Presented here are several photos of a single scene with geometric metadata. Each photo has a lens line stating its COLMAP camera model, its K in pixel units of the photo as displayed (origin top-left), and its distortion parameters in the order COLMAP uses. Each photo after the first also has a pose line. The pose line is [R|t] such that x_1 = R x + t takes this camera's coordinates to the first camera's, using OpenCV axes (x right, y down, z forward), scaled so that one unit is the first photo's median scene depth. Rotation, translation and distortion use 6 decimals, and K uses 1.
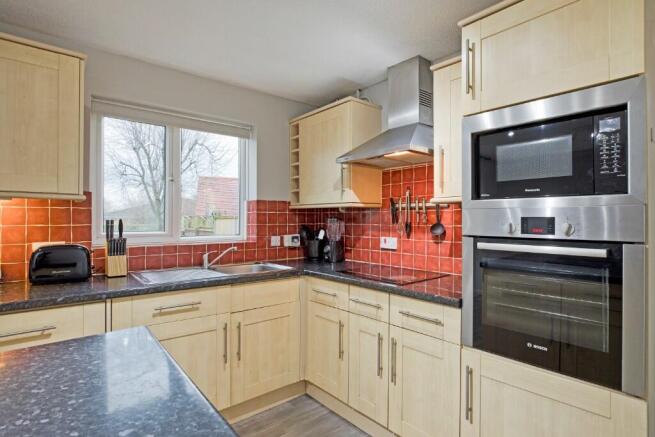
lens RADIAL K [[335.4, 0, 333.0], [0, 335.4, 209.7], [0, 0, 1]] dist [-0.035547, 0.005074]
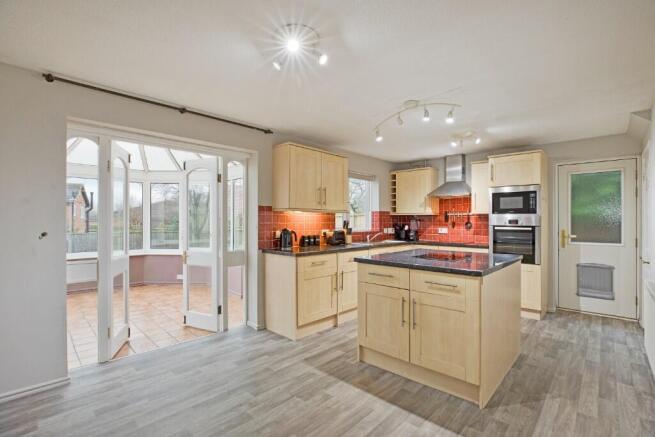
lens RADIAL K [[299.9, 0, 333.3], [0, 299.9, 217.9], [0, 0, 1]] dist [-0.032979, 0.003277]
pose [[0.995457, 0.001185, 0.095208, -0.981618], [-0.002979, 0.999821, 0.018705, -0.030702], [-0.095169, -0.018903, 0.995282, -1.207824]]
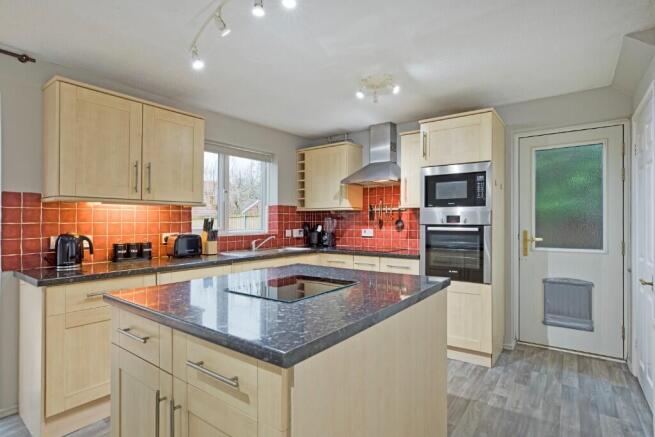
lens RADIAL K [[335.4, 0, 332.0], [0, 335.4, 218.6], [0, 0, 1]] dist [-0.035547, 0.005074]
pose [[0.976393, -0.003354, 0.215975, -0.440455], [-0.001182, 0.999781, 0.020871, -0.002083], [-0.215998, -0.020633, 0.976176, -0.676316]]
